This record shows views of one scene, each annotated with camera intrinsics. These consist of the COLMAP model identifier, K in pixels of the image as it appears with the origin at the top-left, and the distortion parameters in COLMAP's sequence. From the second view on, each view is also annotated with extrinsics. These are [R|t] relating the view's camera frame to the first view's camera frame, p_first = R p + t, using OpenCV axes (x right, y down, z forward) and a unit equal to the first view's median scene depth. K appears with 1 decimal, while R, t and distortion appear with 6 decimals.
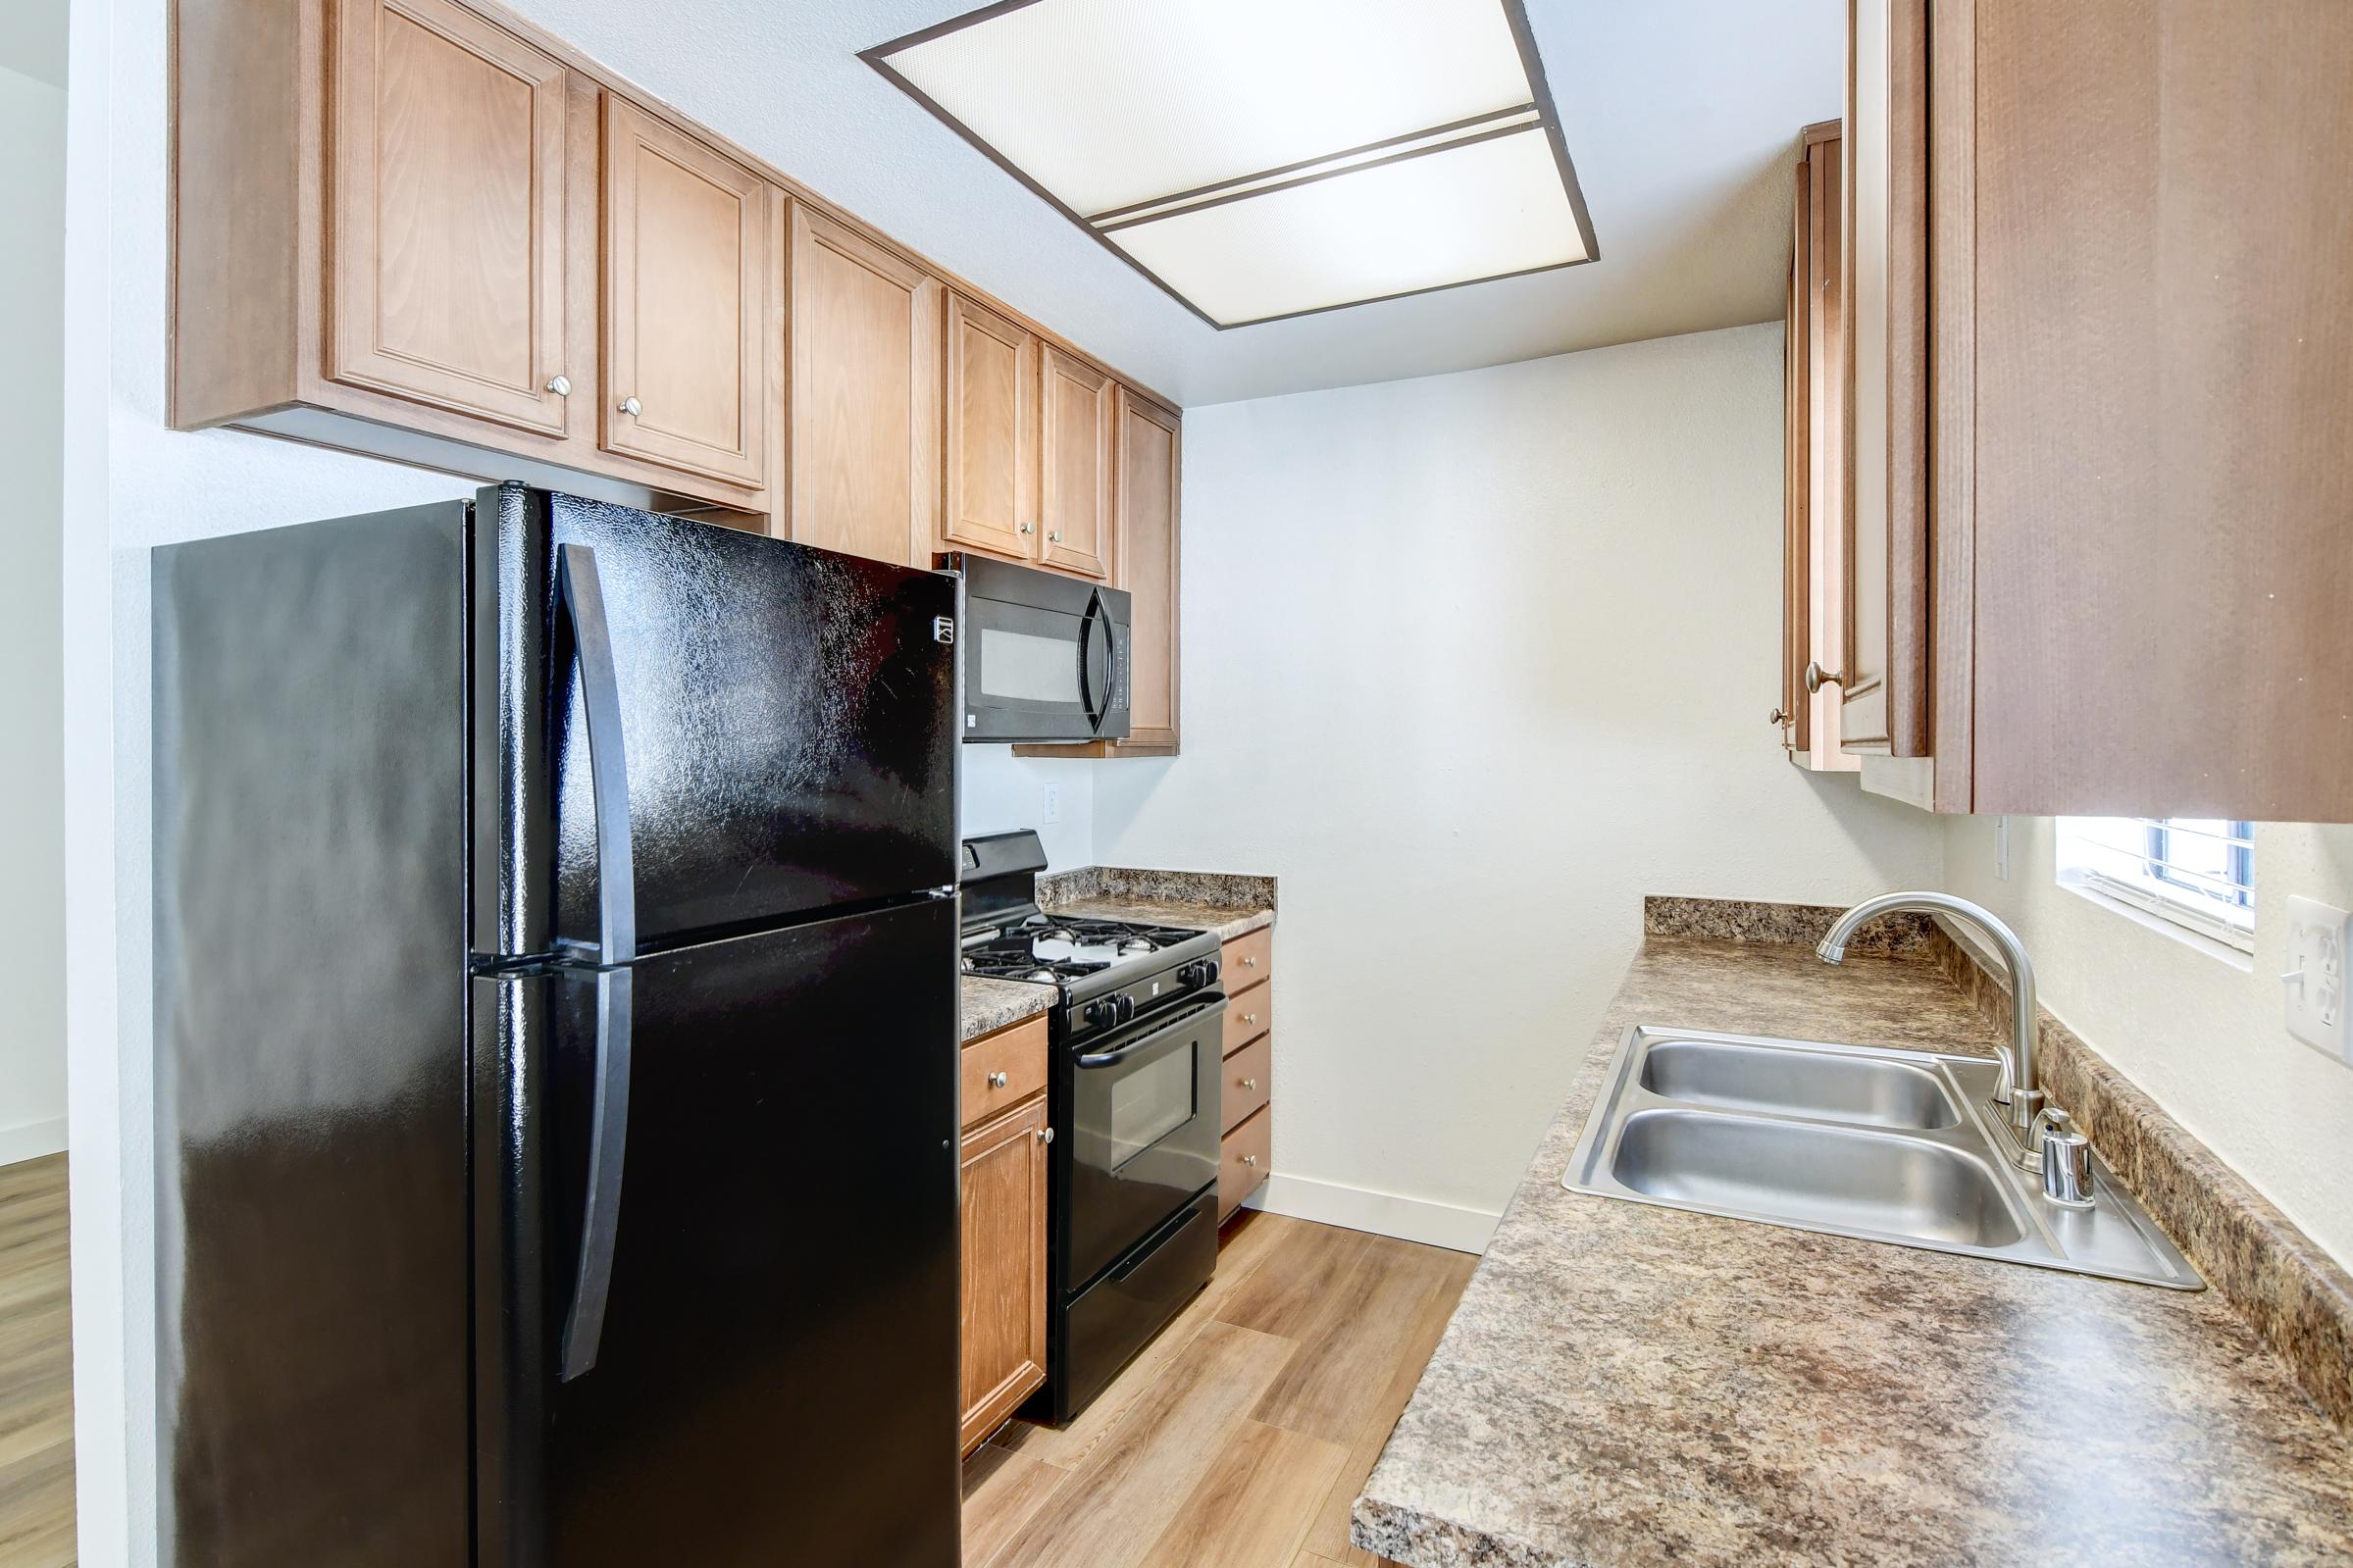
lens RADIAL K [[1179.2, 0, 1177.7], [0, 1179.2, 759.0], [0, 0, 1]] dist [-0.000347, -0.001152]
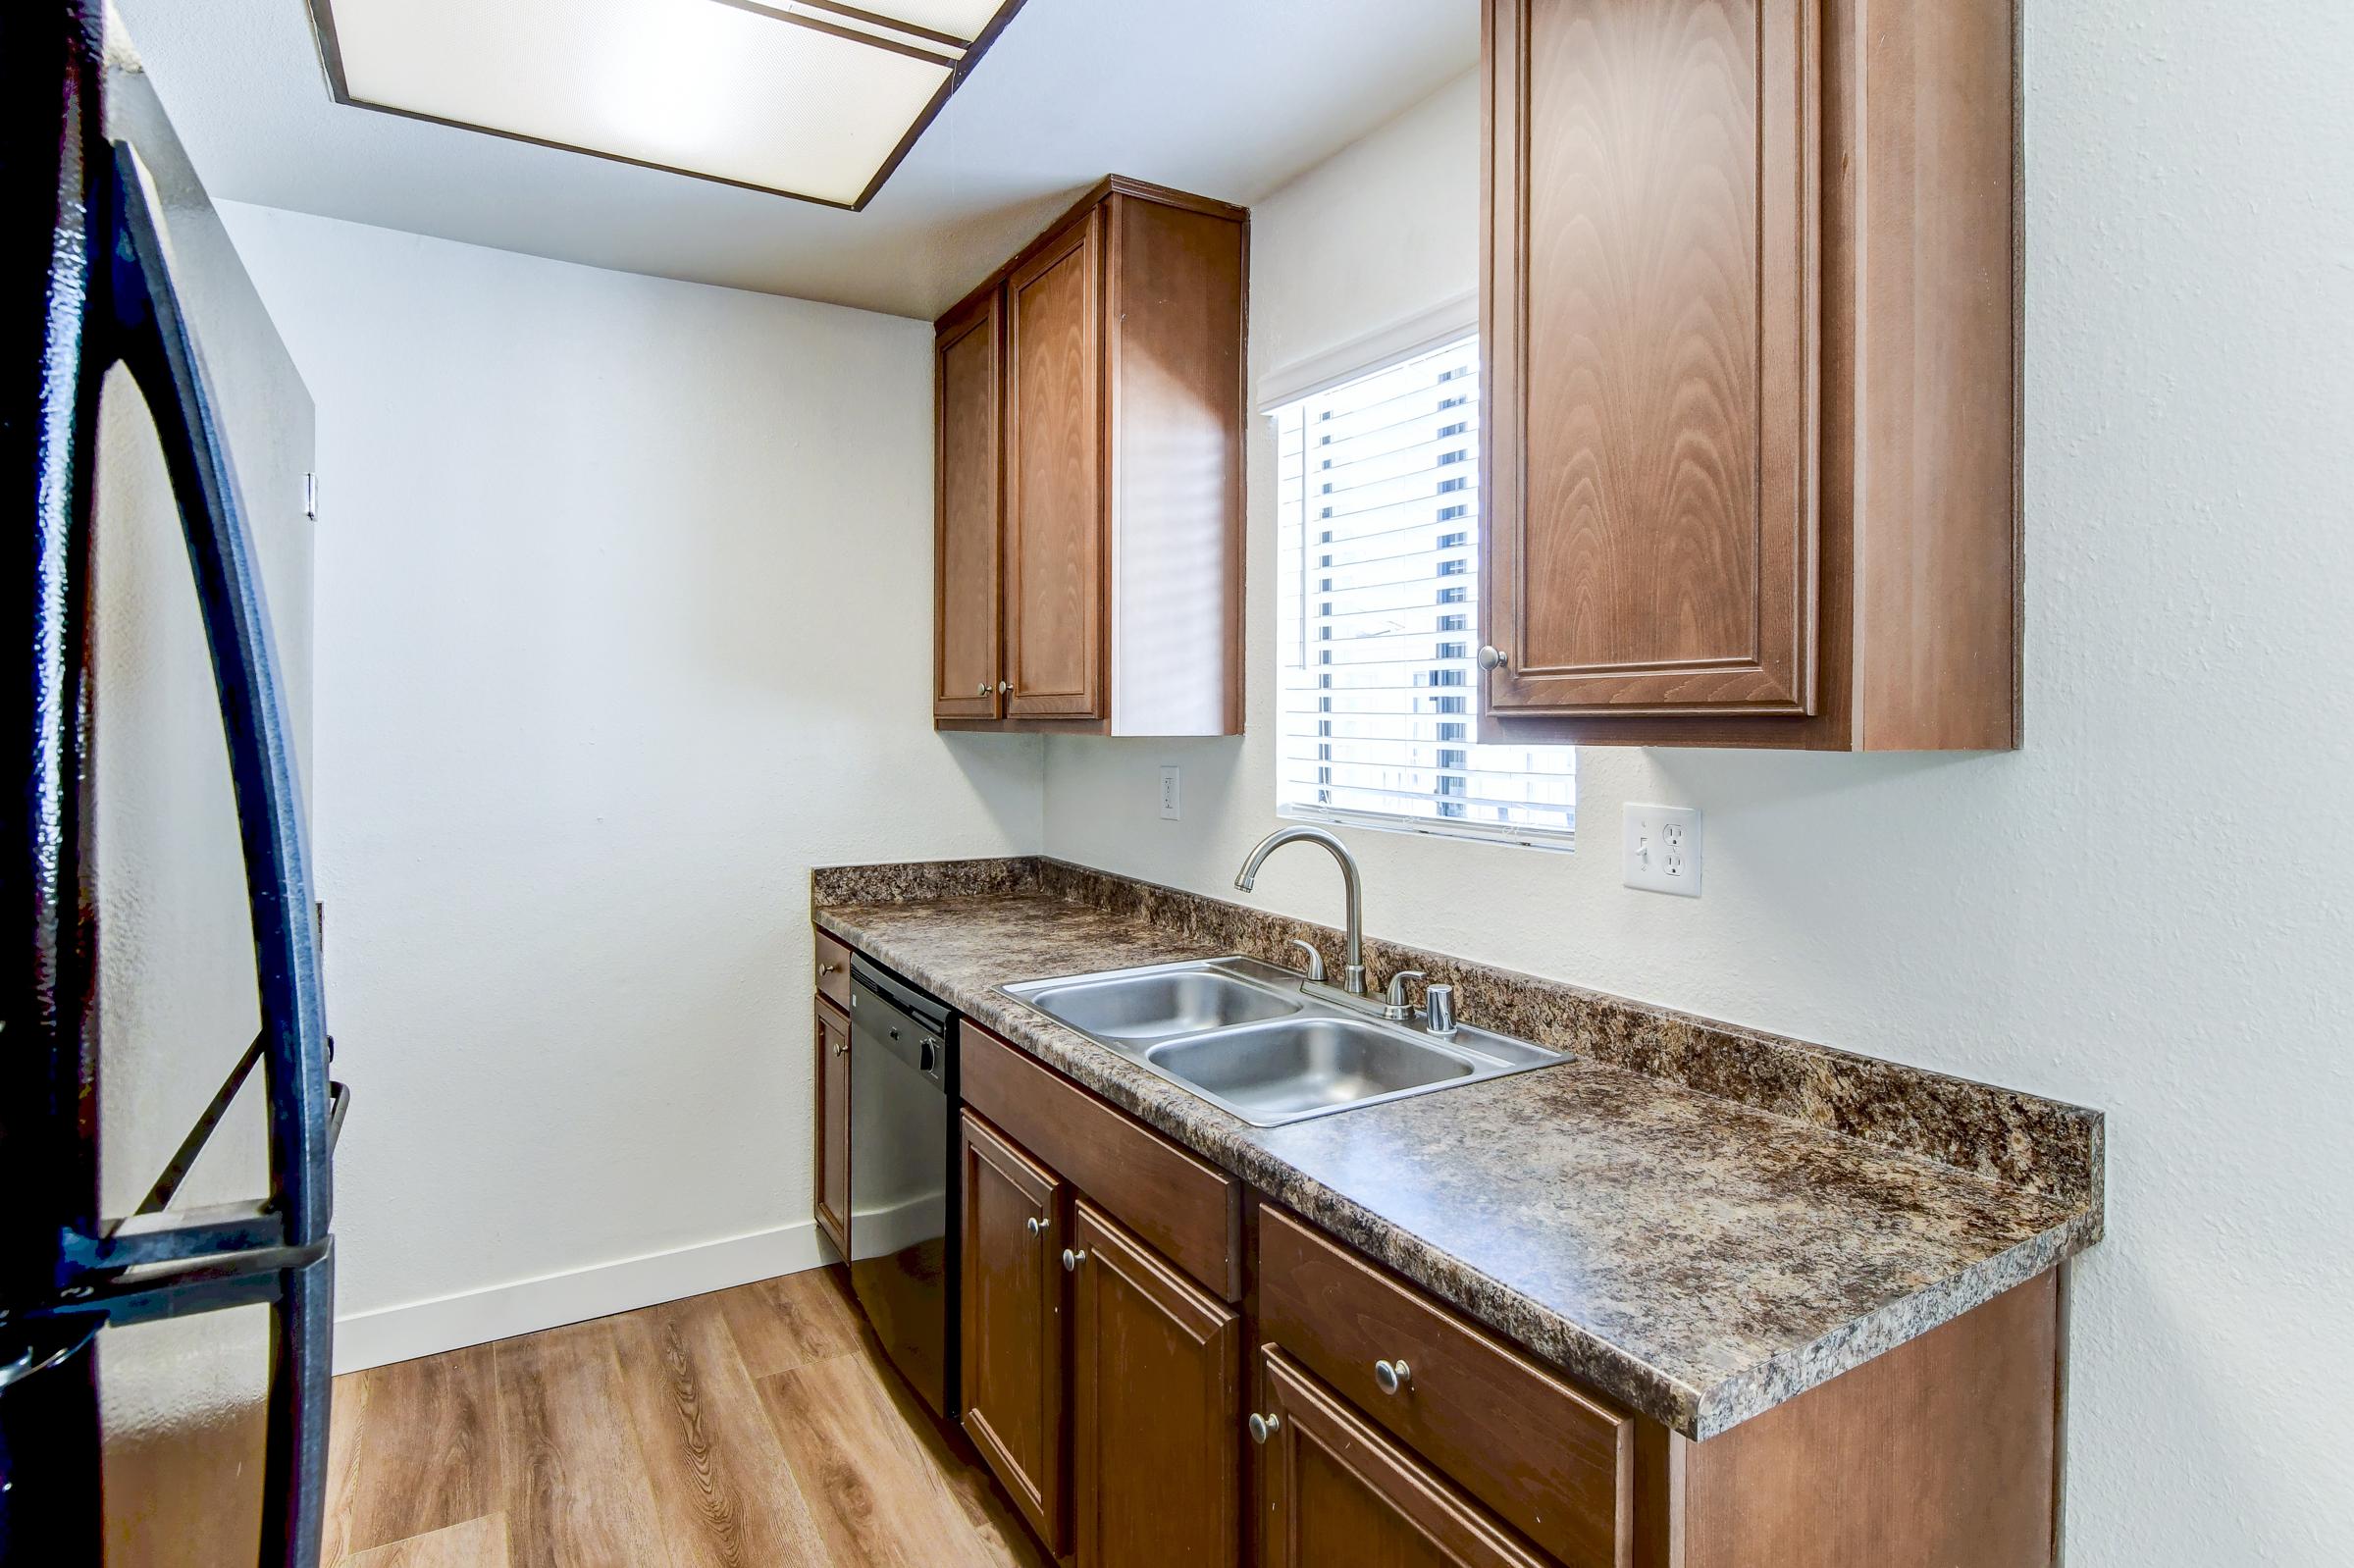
lens RADIAL K [[1179.8, 0, 1196.7], [0, 1179.8, 734.0], [0, 0, 1]] dist [-0.000347, -0.001152]
pose [[0.538449, -0.010604, 0.842591, -0.324738], [0.009464, 0.999934, 0.006536, 0.001197], [-0.842605, 0.004455, 0.538514, 0.257929]]
